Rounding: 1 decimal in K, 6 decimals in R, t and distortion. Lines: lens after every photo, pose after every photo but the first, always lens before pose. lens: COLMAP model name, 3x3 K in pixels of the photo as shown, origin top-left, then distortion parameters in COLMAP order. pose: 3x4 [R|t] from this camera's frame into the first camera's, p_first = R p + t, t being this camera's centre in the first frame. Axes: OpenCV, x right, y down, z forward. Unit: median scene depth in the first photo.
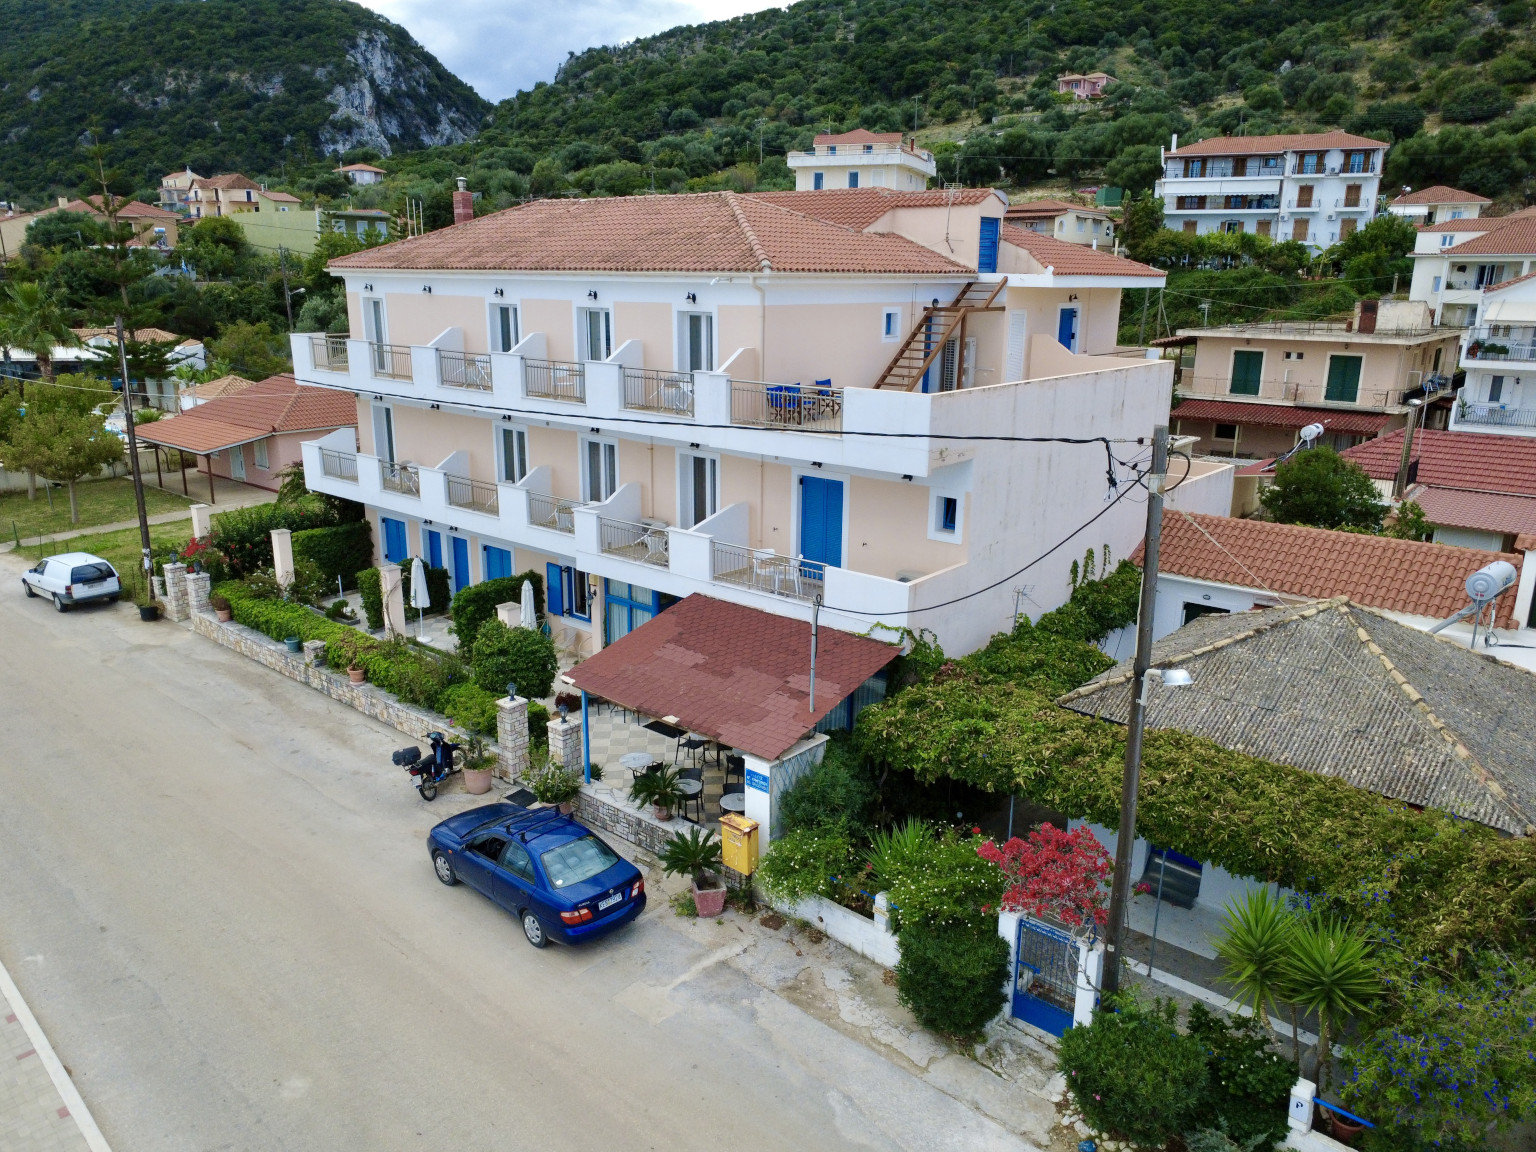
lens RADIAL K [[1090.5, 0, 770.2], [0, 1090.5, 571.6], [0, 0, 1]] dist [0.001486, 0.000541]
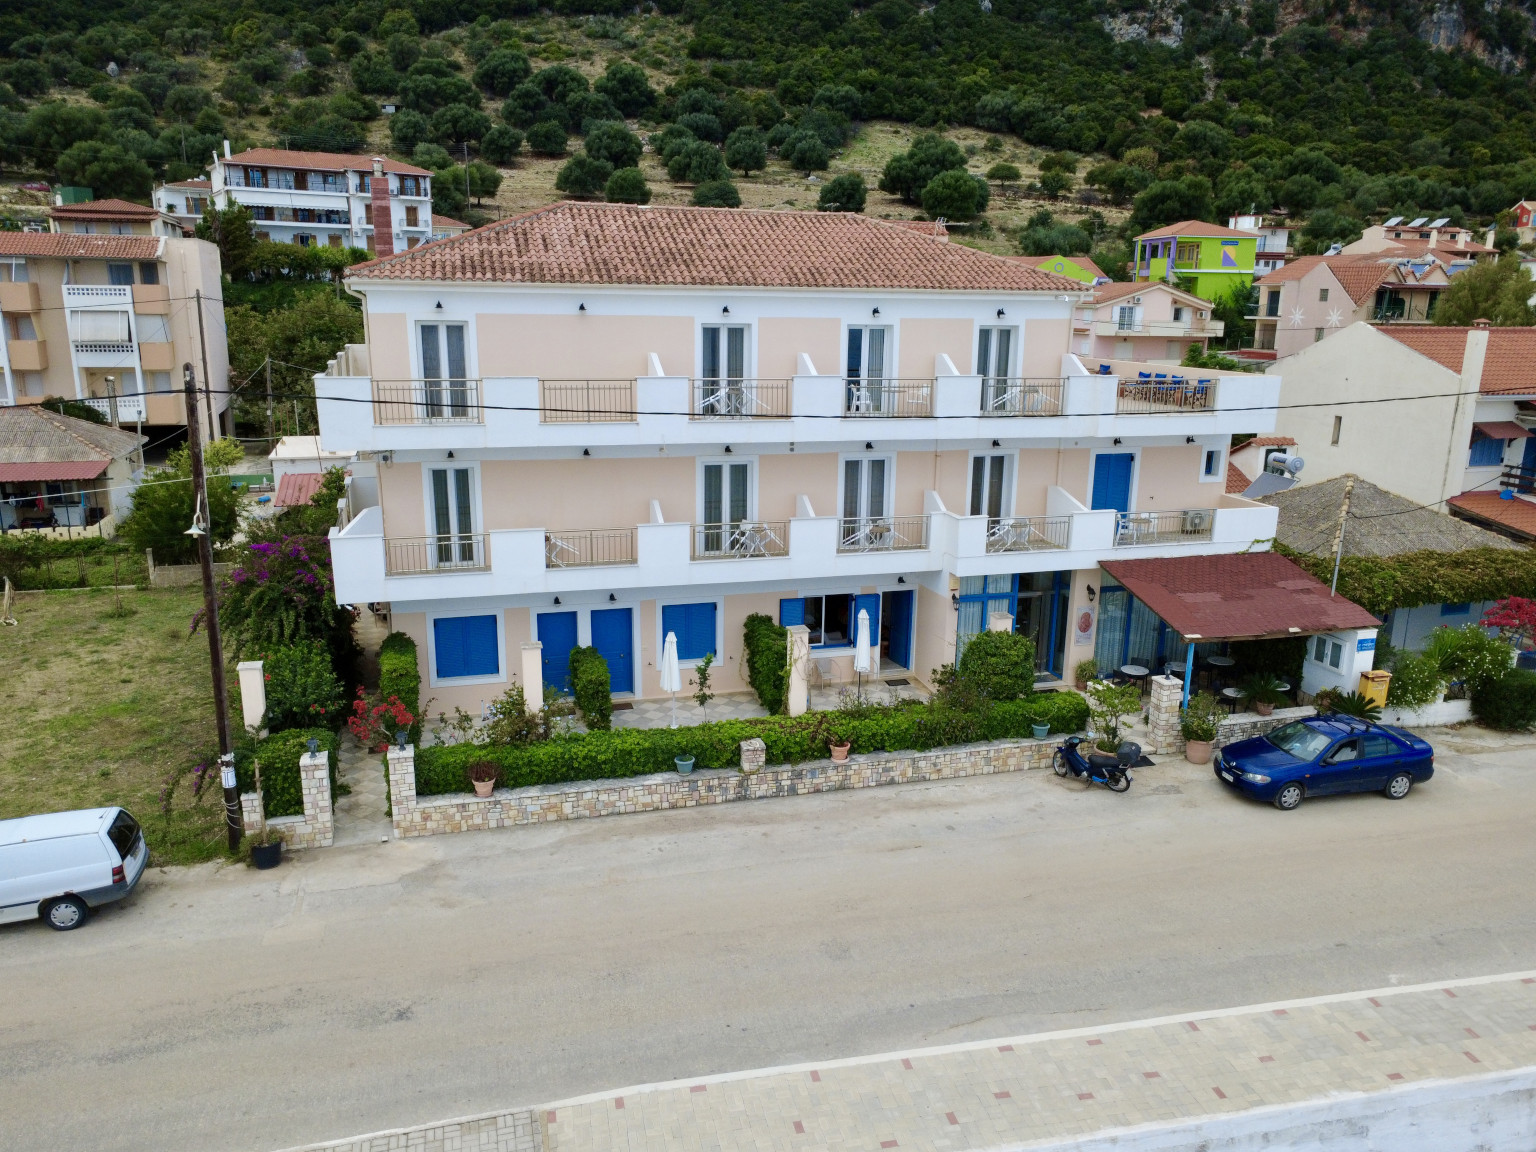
lens RADIAL K [[1090.5, 0, 768.4], [0, 1090.5, 576.1], [0, 0, 1]] dist [0.001486, 0.000541]
pose [[0.566130, -0.204711, 0.798493, -0.212342], [0.209526, 0.972594, 0.100792, -0.027724], [-0.797243, 0.110244, 0.593507, 0.101763]]
